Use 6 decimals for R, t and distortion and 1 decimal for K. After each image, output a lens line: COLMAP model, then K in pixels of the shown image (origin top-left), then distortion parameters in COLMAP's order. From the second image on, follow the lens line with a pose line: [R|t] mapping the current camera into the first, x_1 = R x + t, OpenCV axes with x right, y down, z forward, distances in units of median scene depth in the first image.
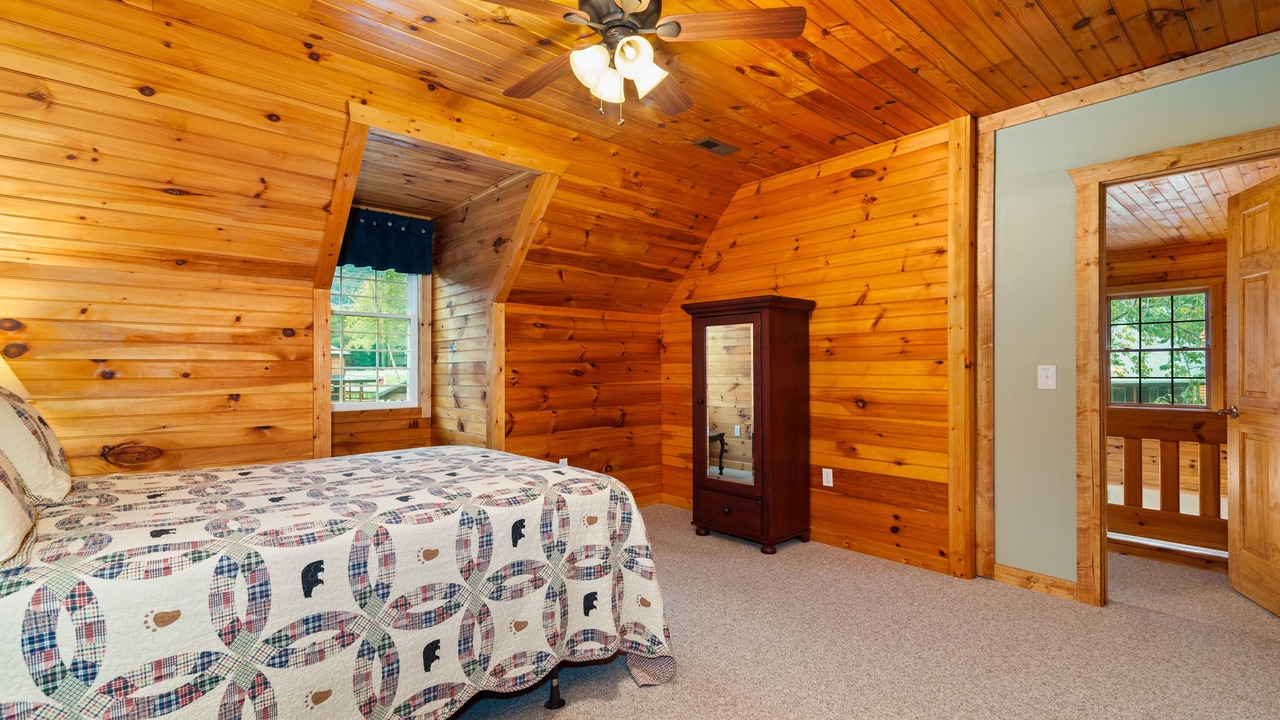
lens RADIAL K [[577.0, 0, 640.0], [0, 577.0, 360.0], [0, 0, 1]] dist [-0.002609, 0.000175]
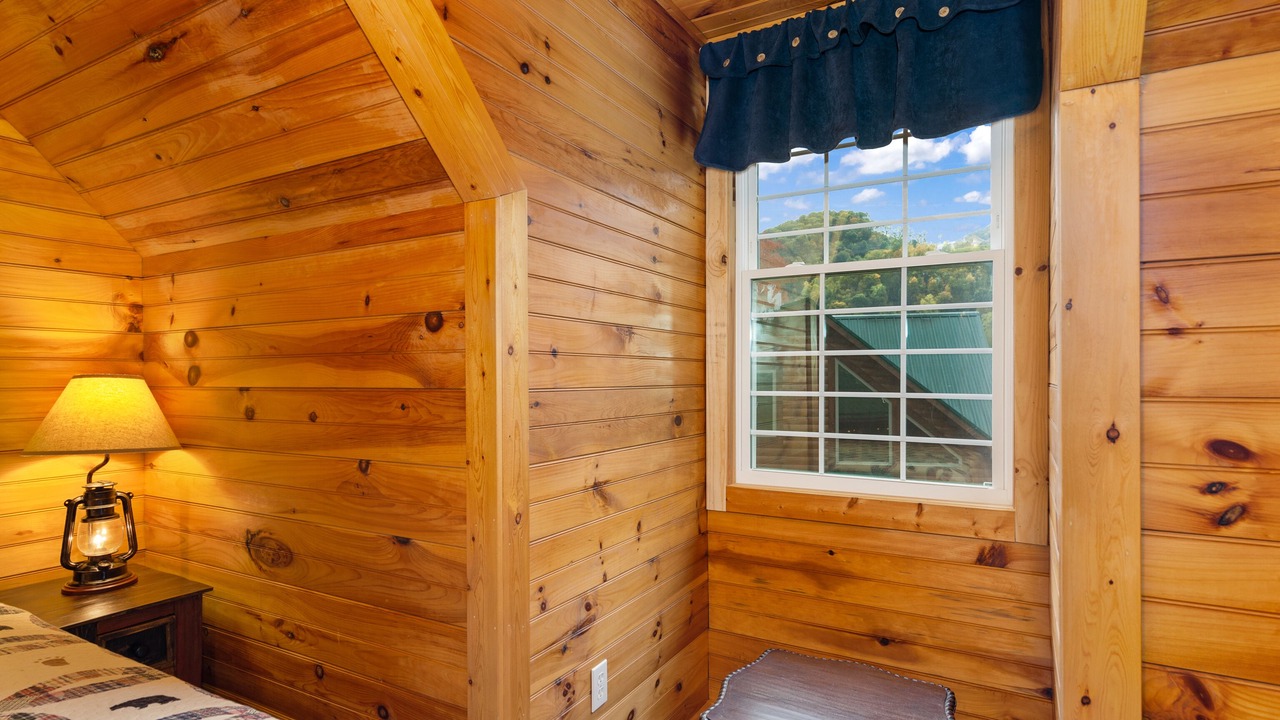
lens RADIAL K [[675.5, 0, 640.0], [0, 675.5, 360.0], [0, 0, 1]] dist [0.000337, 0.000182]
pose [[0.319964, -0.019592, -0.947227, -0.157214], [0.018960, 0.999718, -0.014273, -0.015611], [0.947240, -0.013392, 0.320245, 1.552260]]
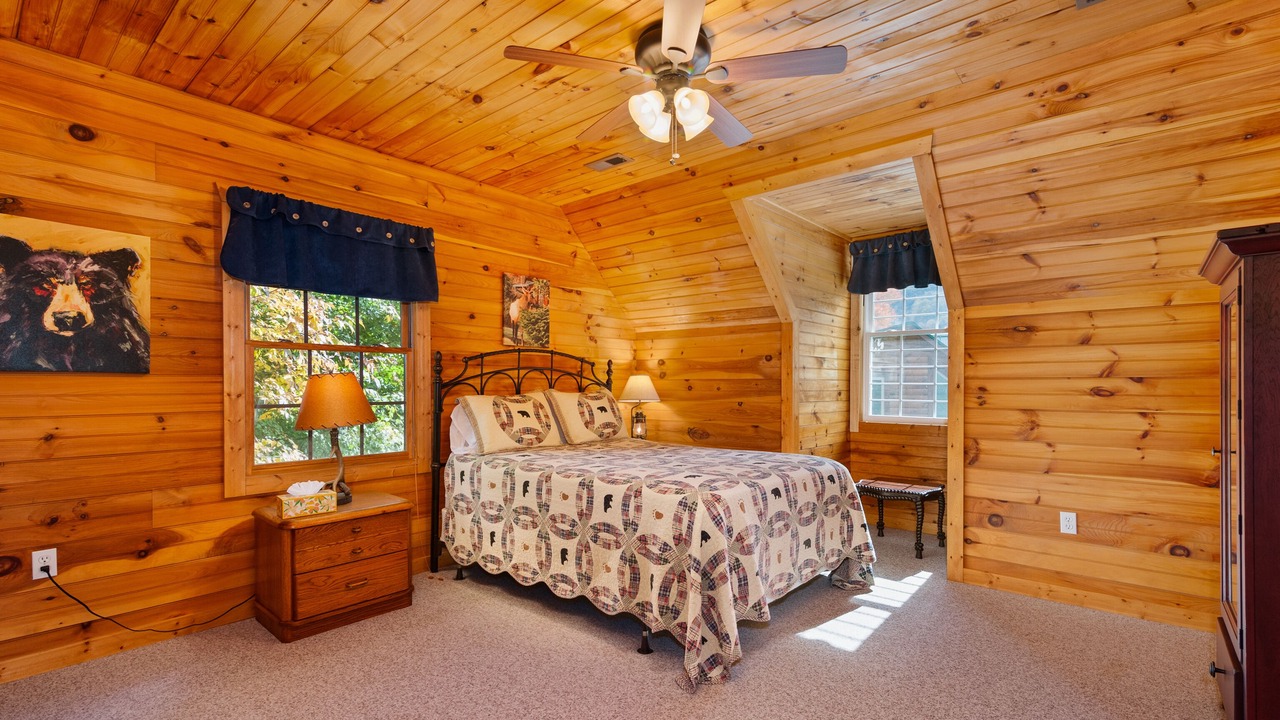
lens RADIAL K [[582.7, 0, 640.0], [0, 582.7, 382.8], [0, 0, 1]] dist [0.001384, 0.000123]
pose [[0.128287, 0.002325, -0.991734, 1.115122], [0.014756, 0.999882, 0.004253, 0.000304], [0.991627, -0.015180, 0.128238, 0.828228]]
